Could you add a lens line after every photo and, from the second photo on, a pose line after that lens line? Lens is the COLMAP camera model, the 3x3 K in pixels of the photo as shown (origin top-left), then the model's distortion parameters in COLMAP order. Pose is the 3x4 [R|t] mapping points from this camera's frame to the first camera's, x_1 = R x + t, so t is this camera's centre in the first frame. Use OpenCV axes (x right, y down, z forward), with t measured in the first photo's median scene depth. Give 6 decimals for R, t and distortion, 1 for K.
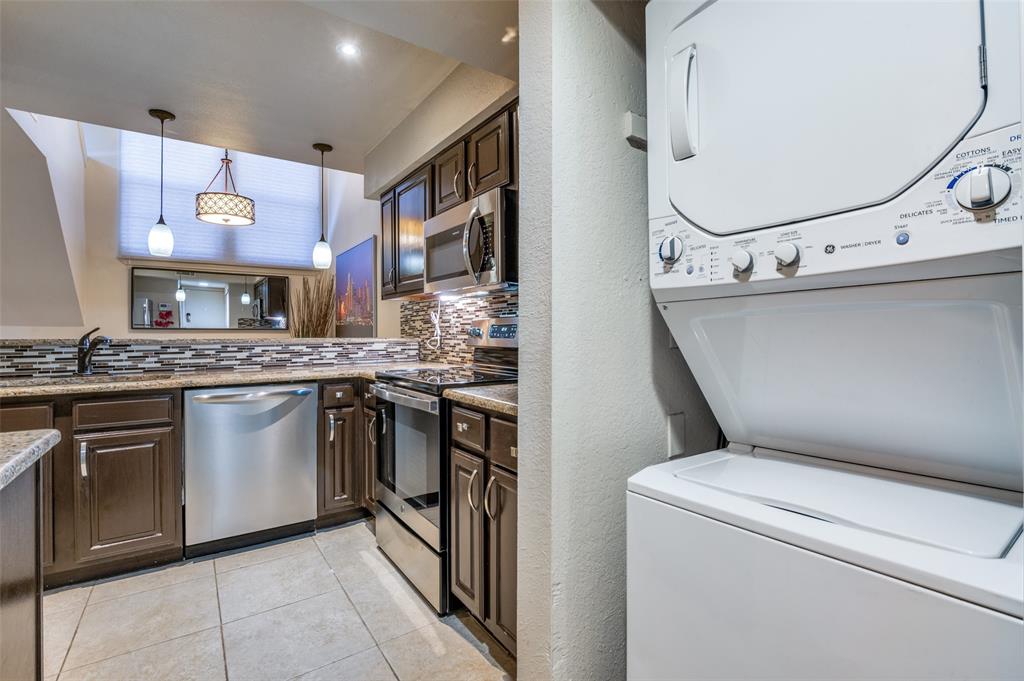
lens RADIAL K [[465.8, 0, 514.3], [0, 465.8, 334.8], [0, 0, 1]] dist [-0.004473, -0.000579]
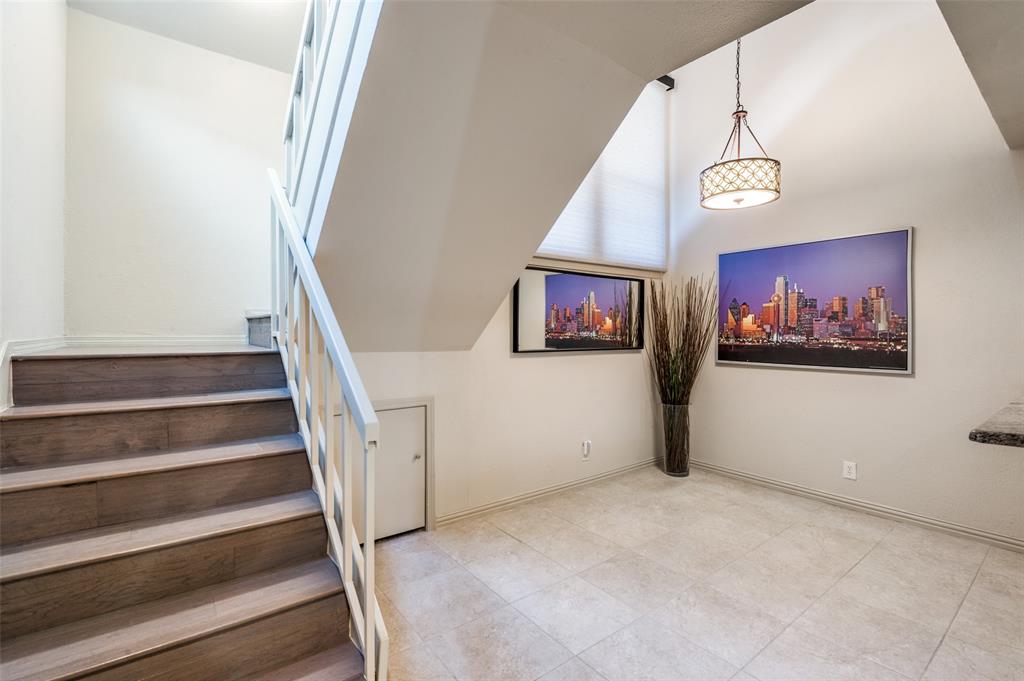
lens RADIAL K [[465.8, 0, 511.8], [0, 465.8, 339.3], [0, 0, 1]] dist [-0.004473, -0.000579]
pose [[0.998997, -0.005650, 0.044423, -0.778863], [0.005073, 0.999901, 0.013098, -0.039547], [-0.044493, -0.012860, 0.998927, 0.253475]]
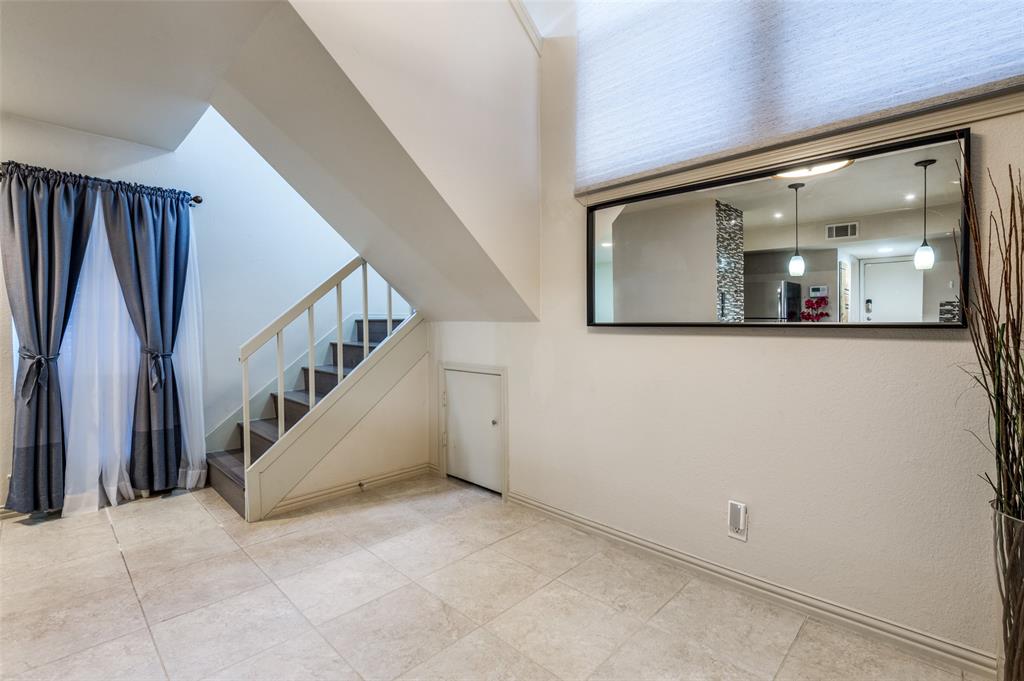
lens RADIAL K [[465.8, 0, 513.6], [0, 465.8, 332.5], [0, 0, 1]] dist [-0.004473, -0.000579]
pose [[0.183449, 0.007558, -0.983000, -0.289090], [-0.000734, 0.999971, 0.007551, -0.008871], [0.983029, -0.000663, 0.183449, 0.733195]]
